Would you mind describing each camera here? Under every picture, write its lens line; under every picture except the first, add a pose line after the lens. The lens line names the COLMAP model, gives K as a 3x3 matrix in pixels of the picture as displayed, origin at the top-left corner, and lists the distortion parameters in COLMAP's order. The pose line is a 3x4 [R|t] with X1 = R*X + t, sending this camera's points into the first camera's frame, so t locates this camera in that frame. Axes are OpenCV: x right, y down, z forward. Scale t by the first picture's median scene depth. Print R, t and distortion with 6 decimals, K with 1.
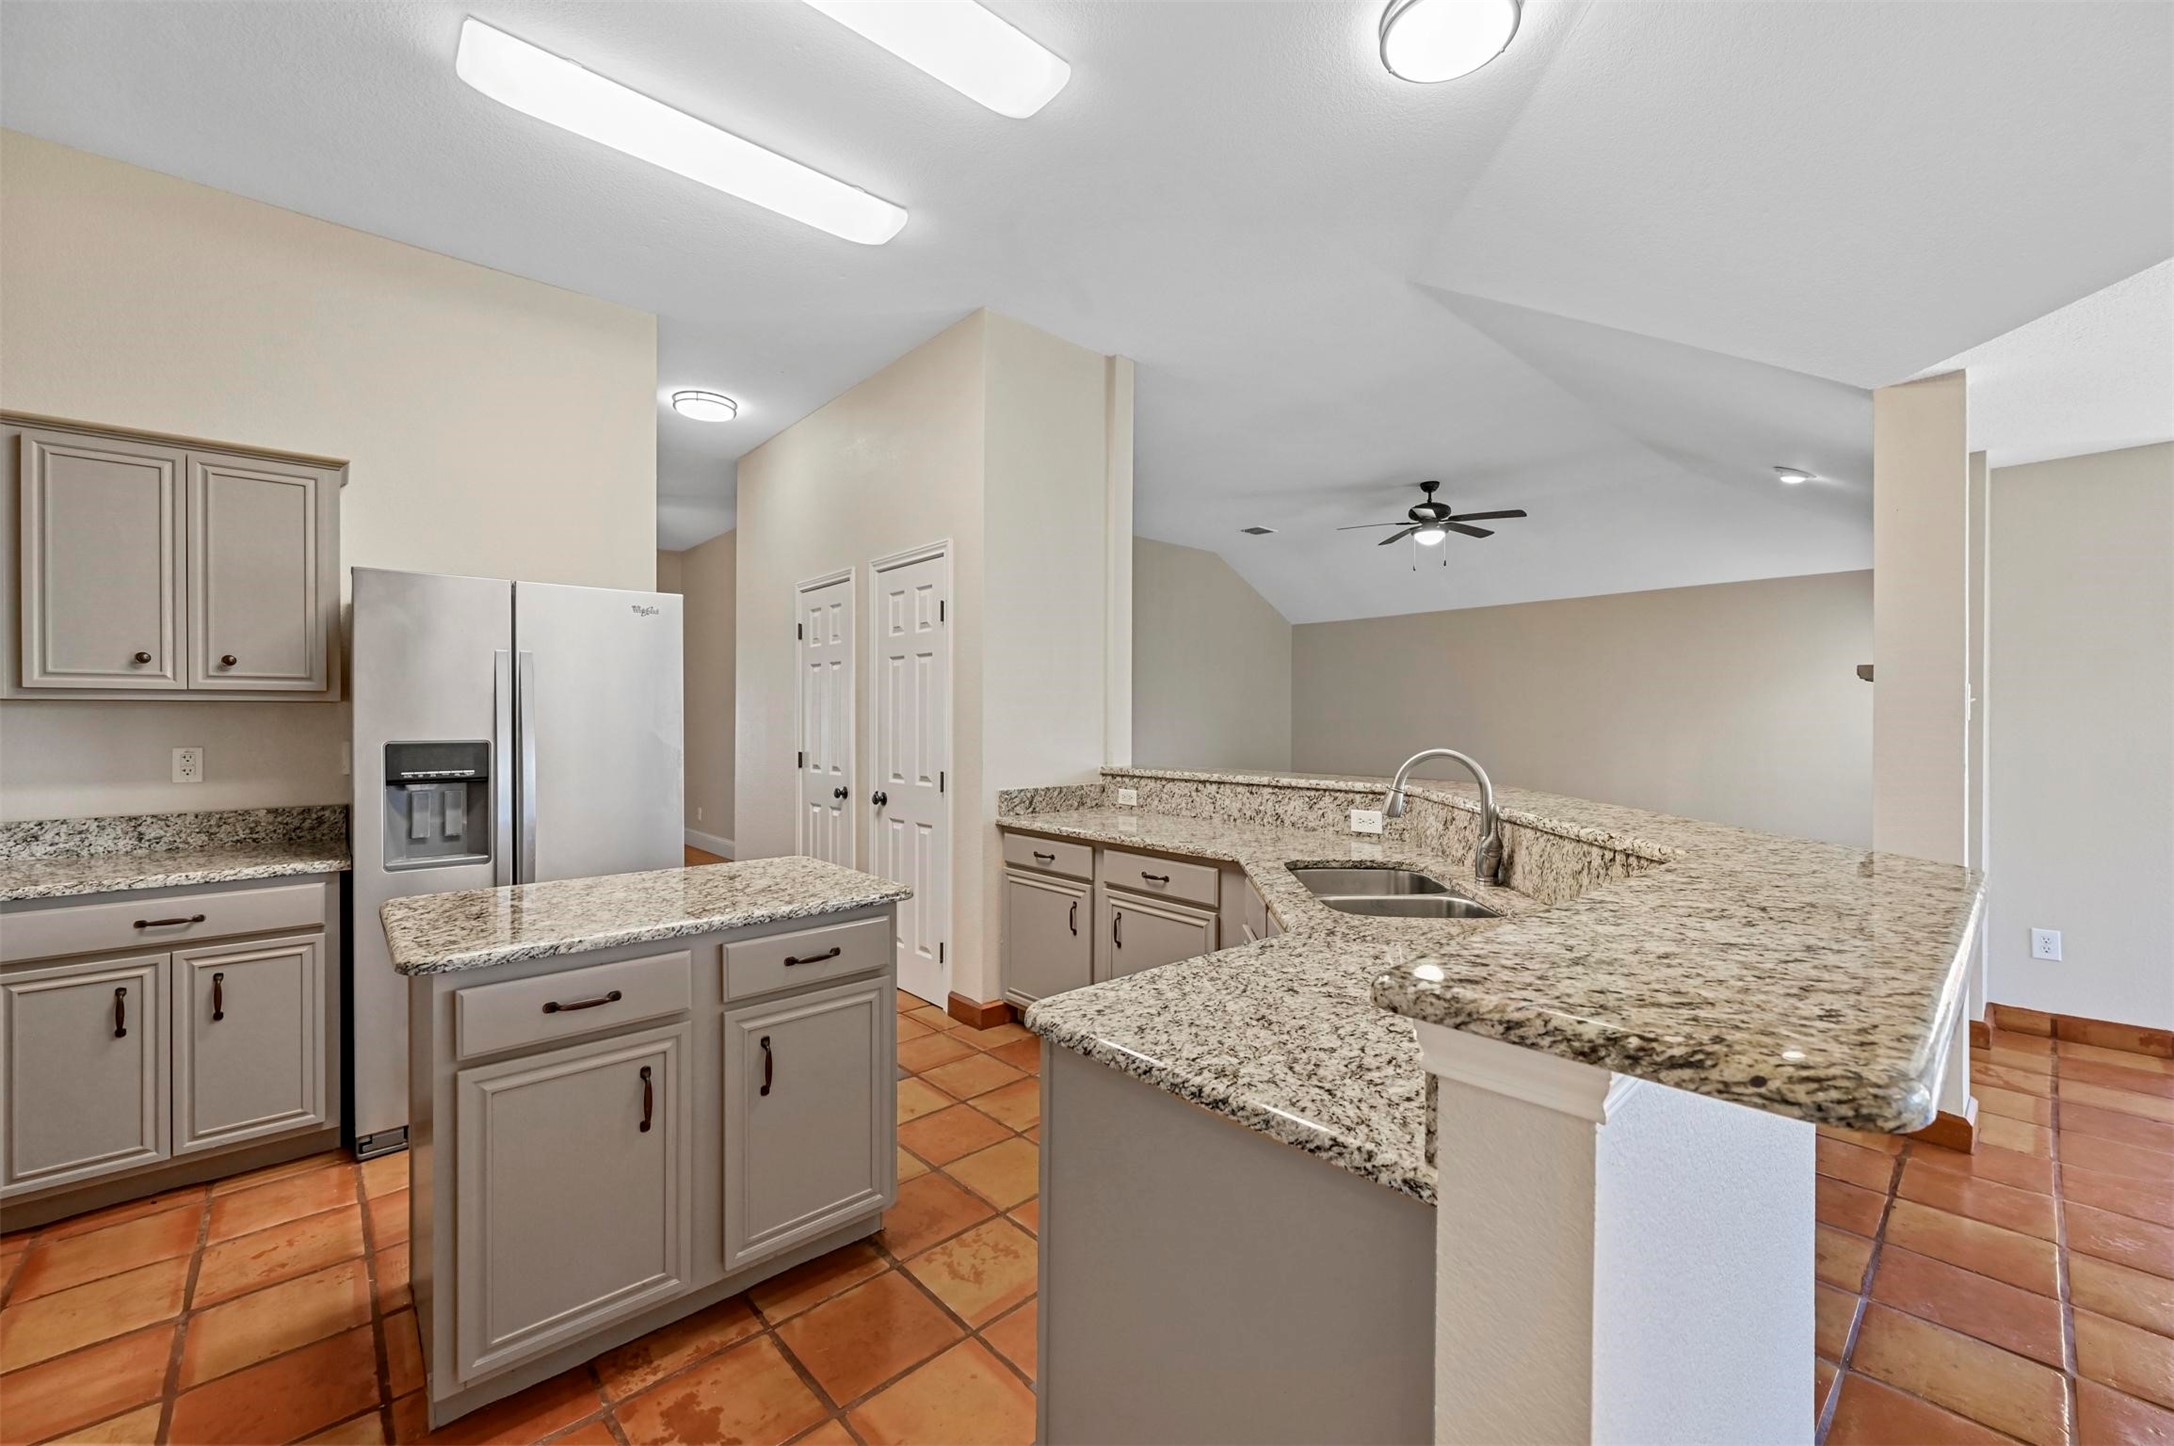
lens RADIAL K [[856.7, 0, 1094.9], [0, 856.7, 719.9], [0, 0, 1]] dist [-0.004269, 0.001865]
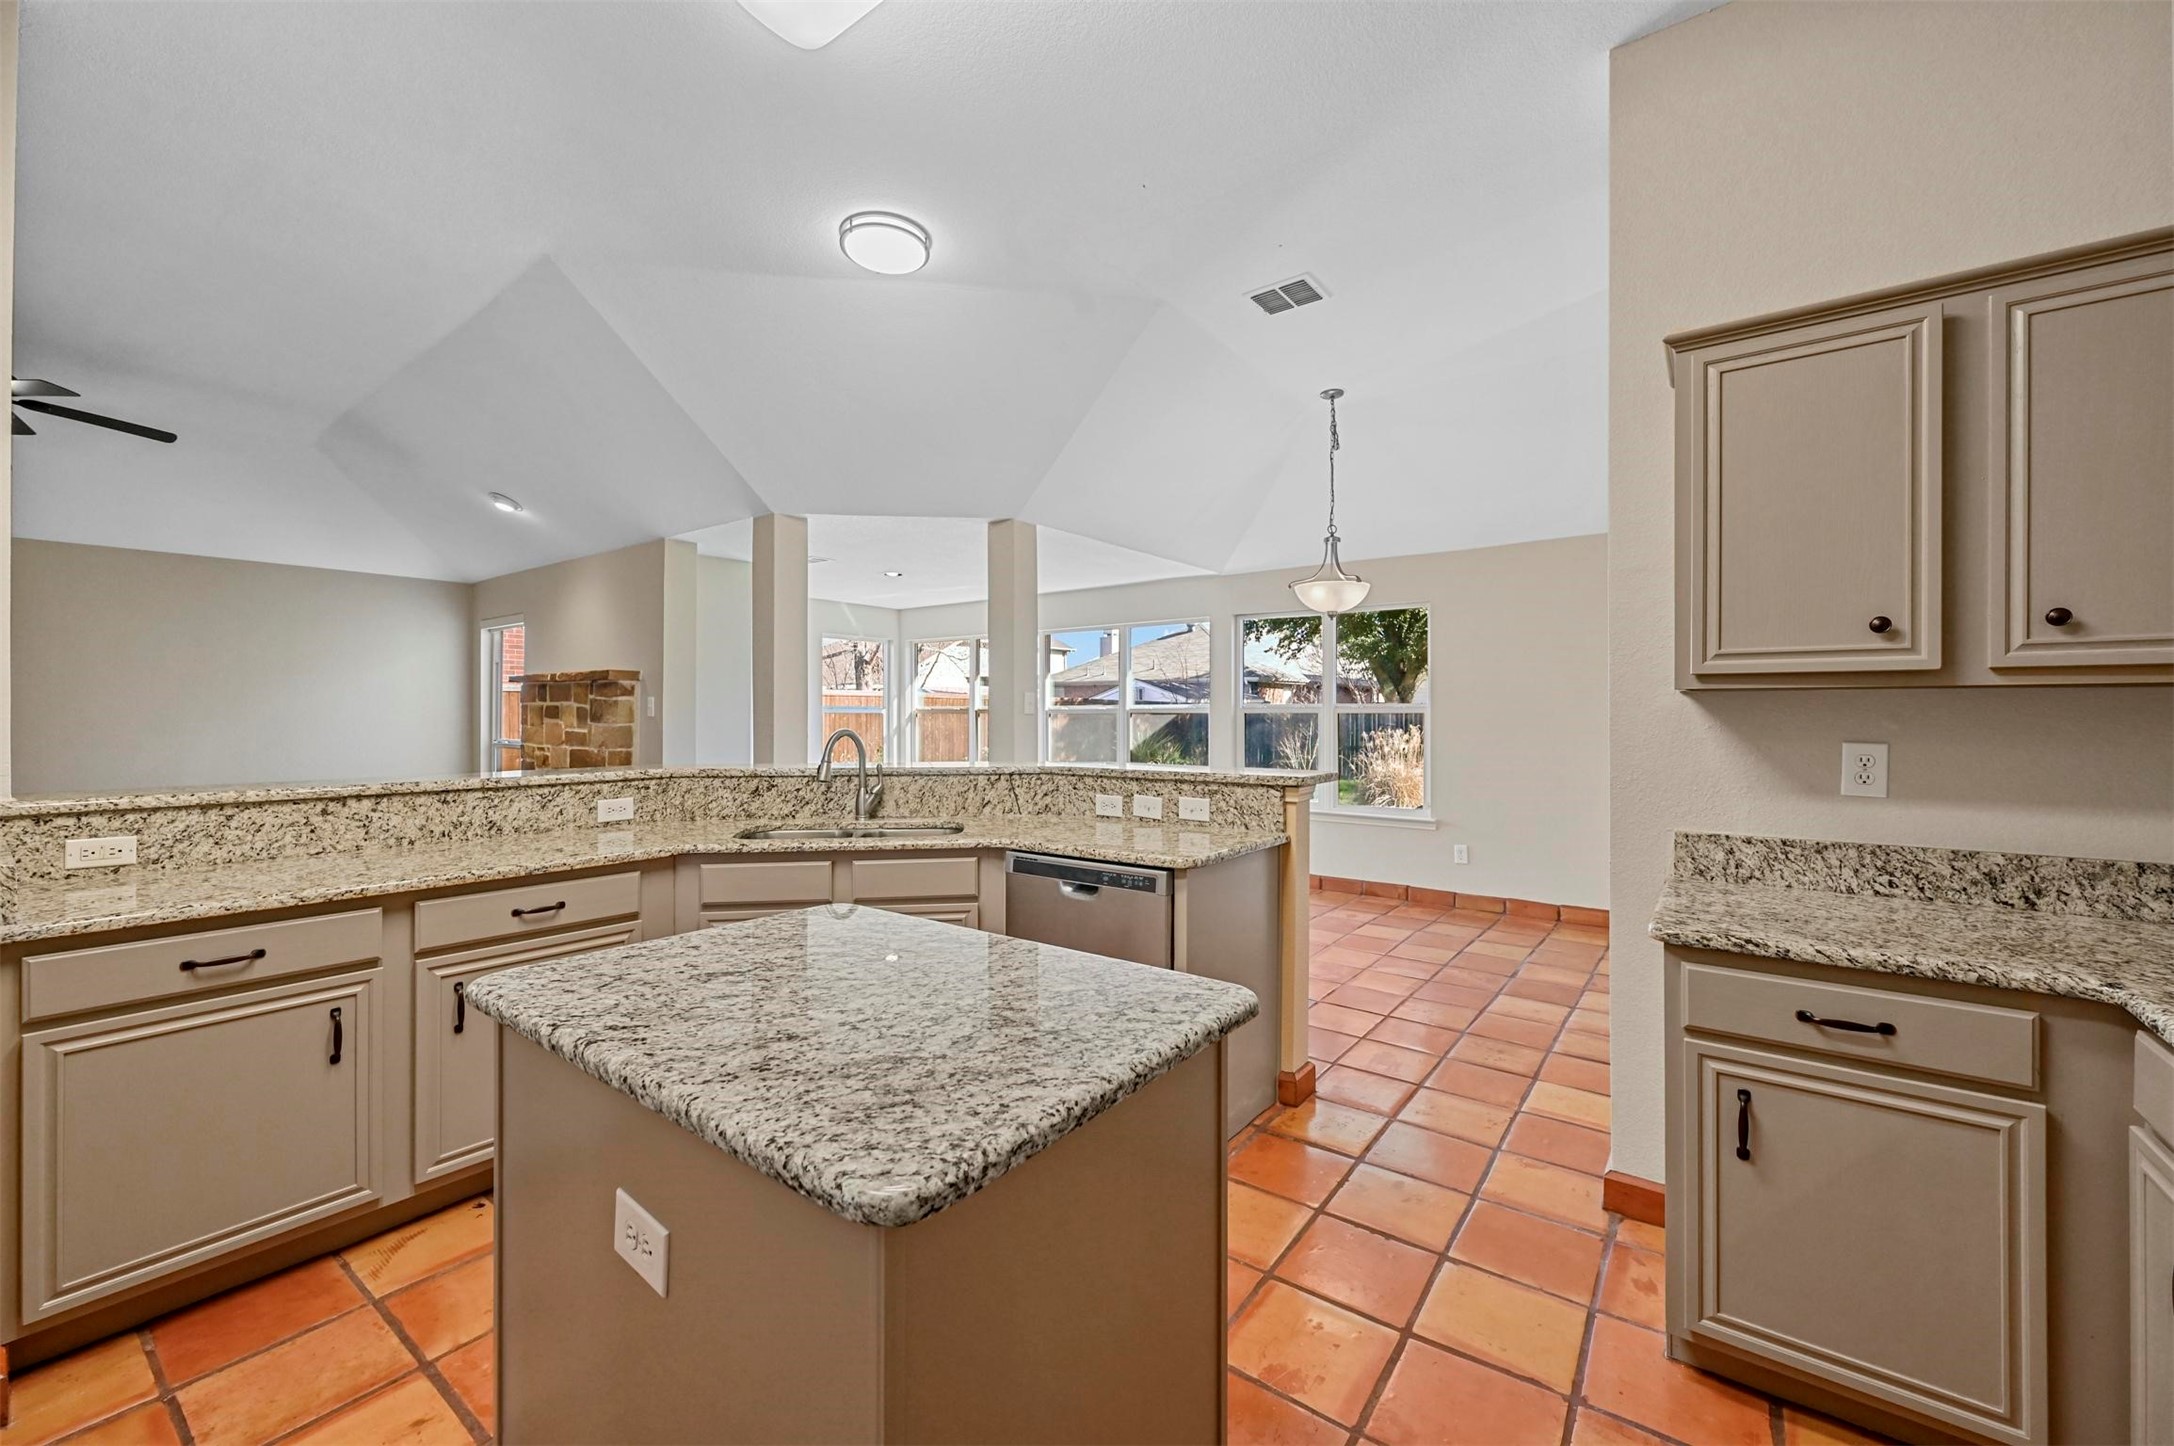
lens RADIAL K [[856.7, 0, 1094.1], [0, 856.7, 716.9], [0, 0, 1]] dist [-0.004269, 0.001865]
pose [[-0.191776, -0.005714, 0.981422, -0.715643], [-0.000957, 0.999984, 0.005635, 0.003212], [-0.981438, 0.000142, -0.191778, 0.591985]]
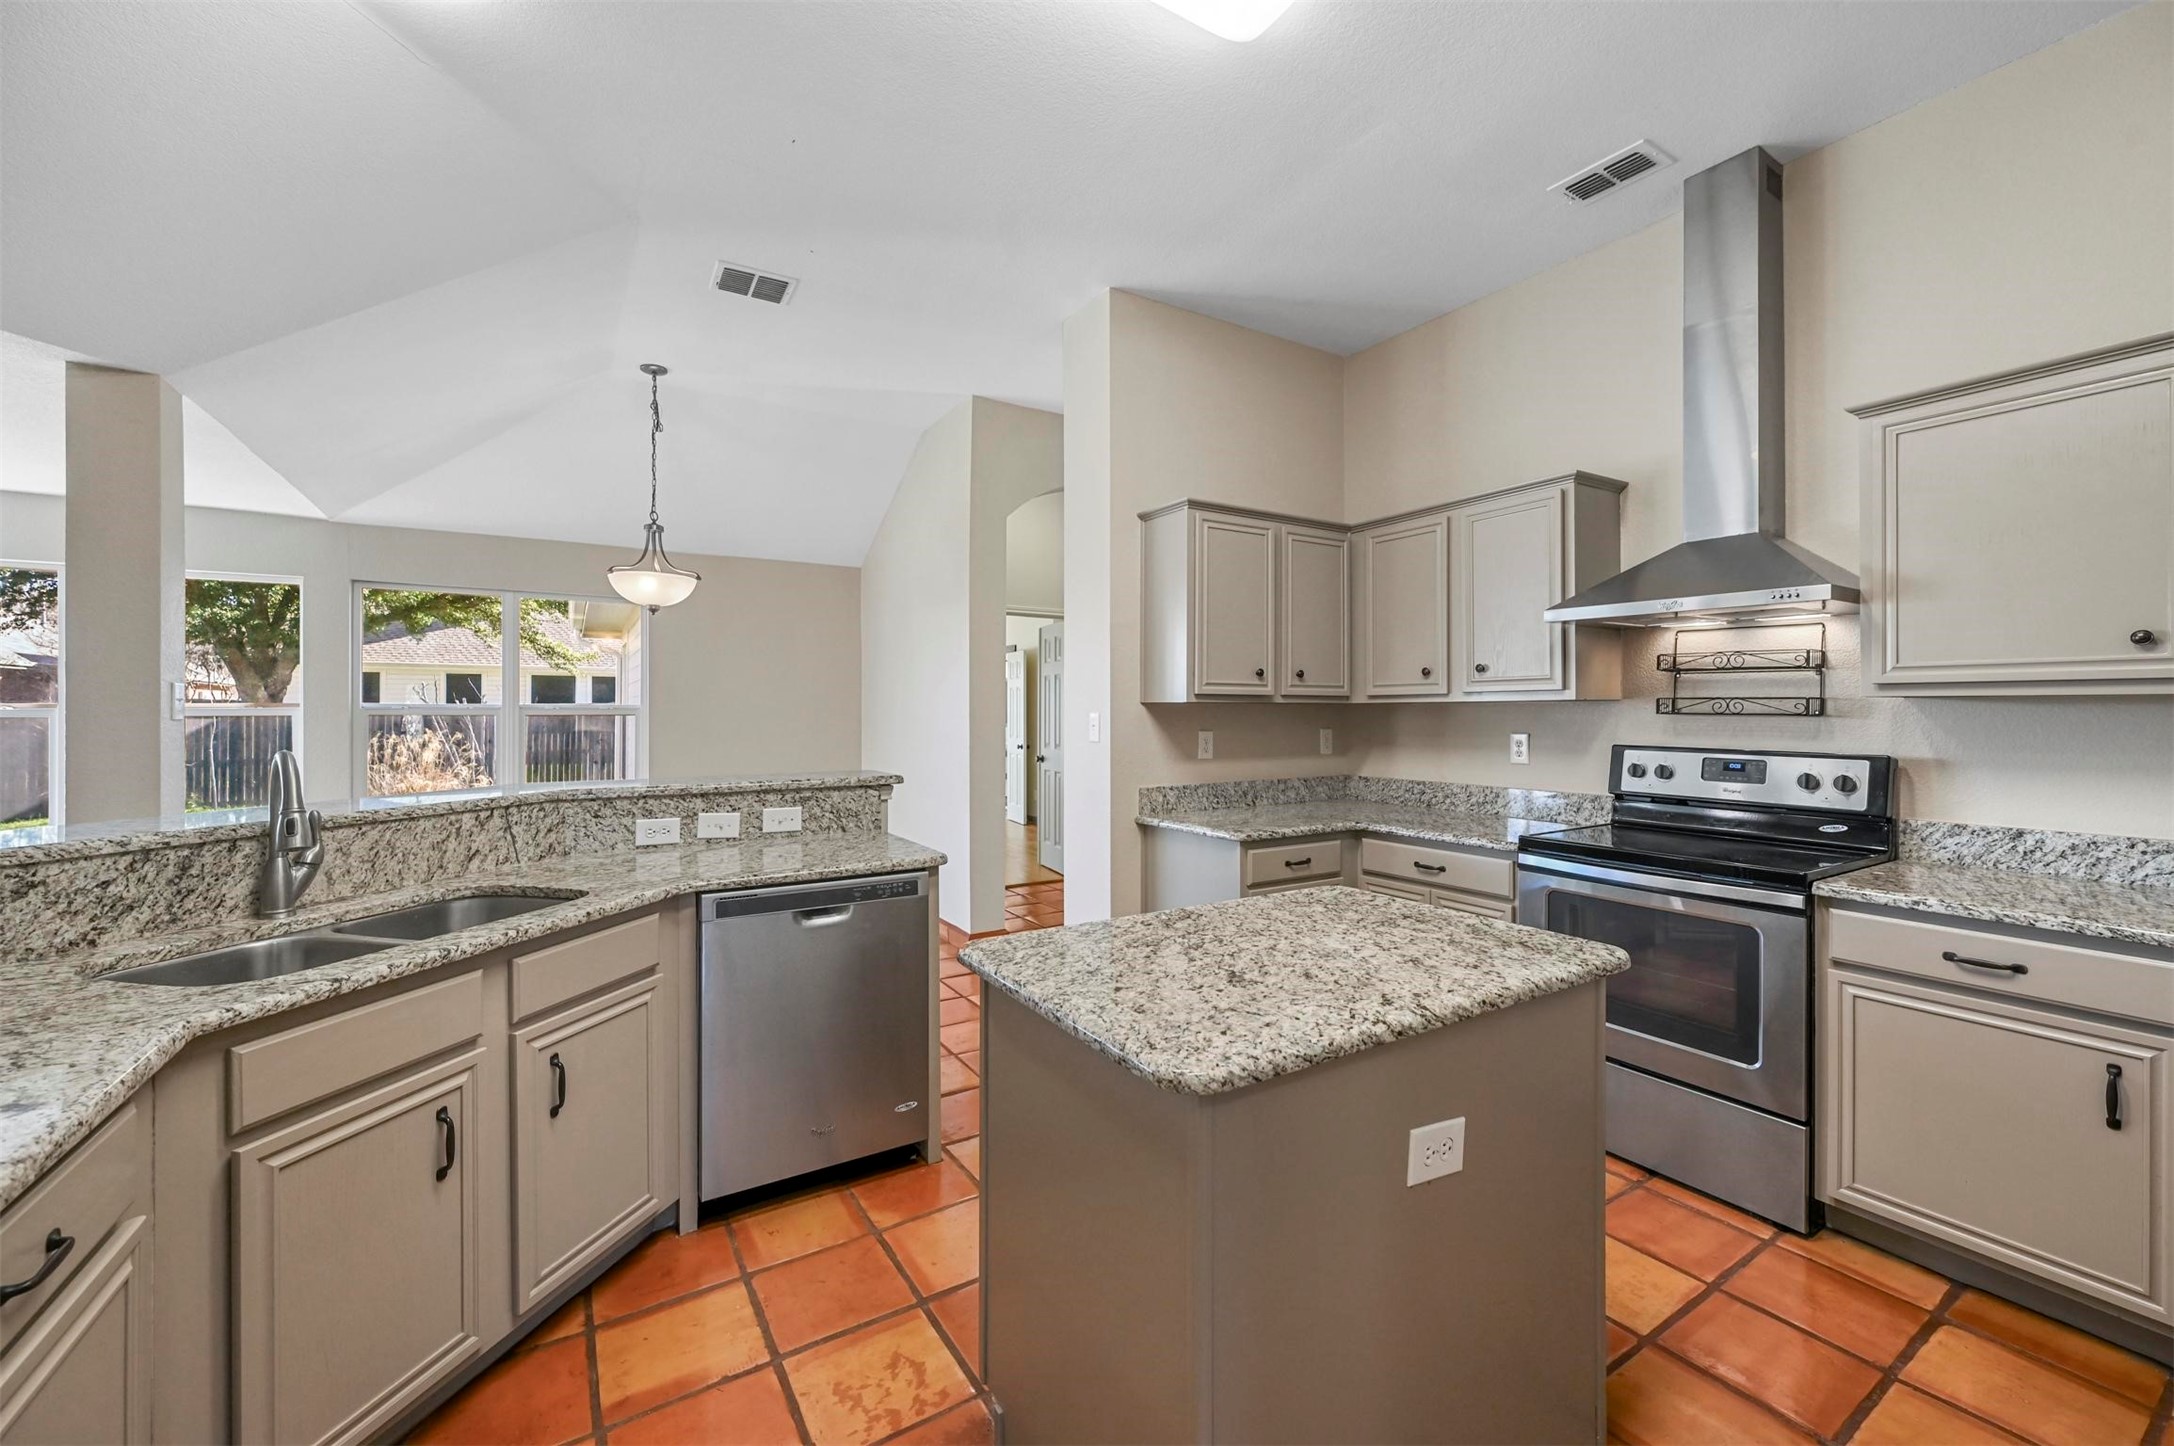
lens RADIAL K [[856.7, 0, 1097.0], [0, 856.7, 715.4], [0, 0, 1]] dist [-0.004269, 0.001865]
pose [[-0.984030, -0.000728, 0.178000, -0.297260], [-0.000123, 0.999994, 0.003411, -0.000248], [-0.178001, 0.003335, -0.984025, 1.098350]]
